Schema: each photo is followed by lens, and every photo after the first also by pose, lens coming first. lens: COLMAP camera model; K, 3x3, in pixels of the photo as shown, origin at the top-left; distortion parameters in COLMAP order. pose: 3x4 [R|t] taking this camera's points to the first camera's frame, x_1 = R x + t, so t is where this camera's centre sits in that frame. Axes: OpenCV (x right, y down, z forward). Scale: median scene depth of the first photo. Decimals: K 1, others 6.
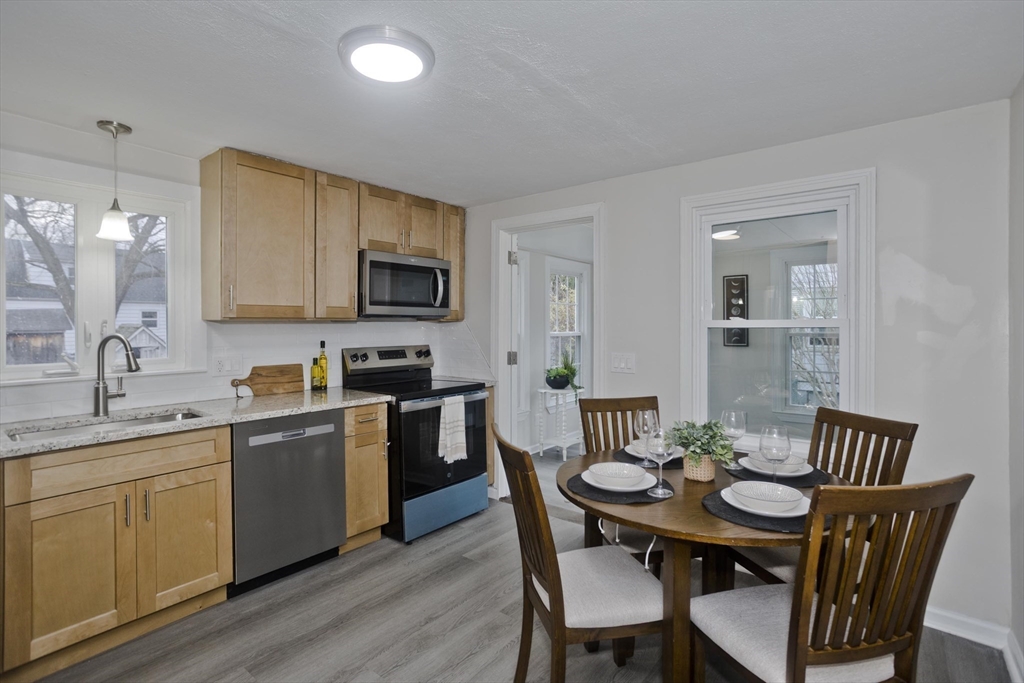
lens RADIAL K [[503.5, 0, 510.1], [0, 503.5, 323.7], [0, 0, 1]] dist [-0.020952, 0.001081]
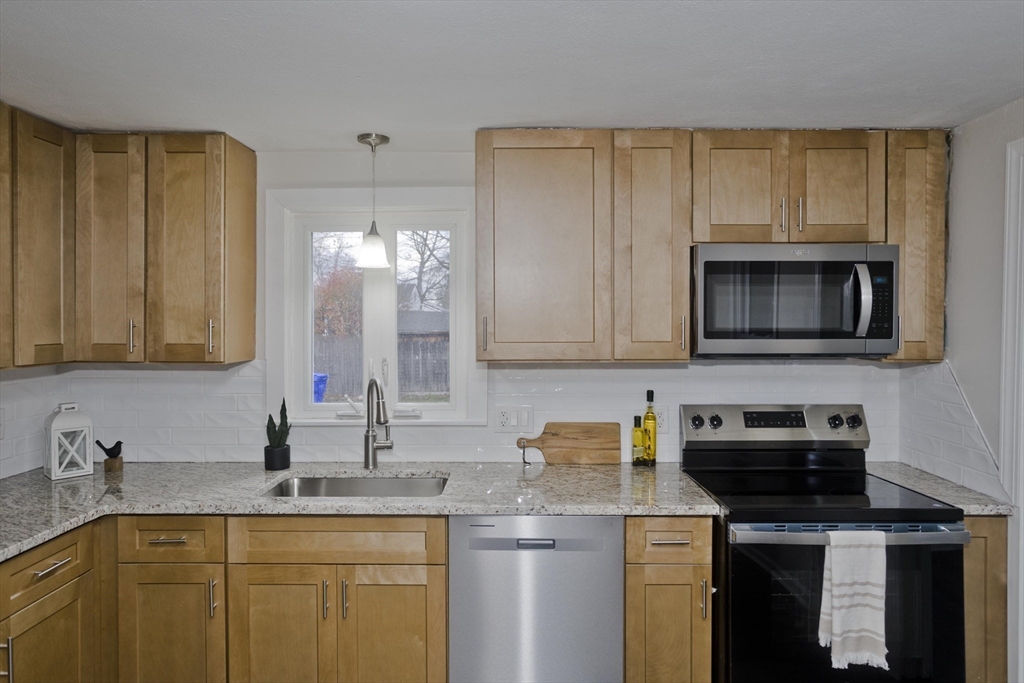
lens RADIAL K [[599.0, 0, 512.7], [0, 599.0, 333.4], [0, 0, 1]] dist [-0.025418, 0.000333]
pose [[0.616413, 0.011911, -0.787333, 0.126440], [0.001042, 0.999872, 0.015943, -0.052846], [0.787422, -0.010648, 0.616322, 0.390519]]
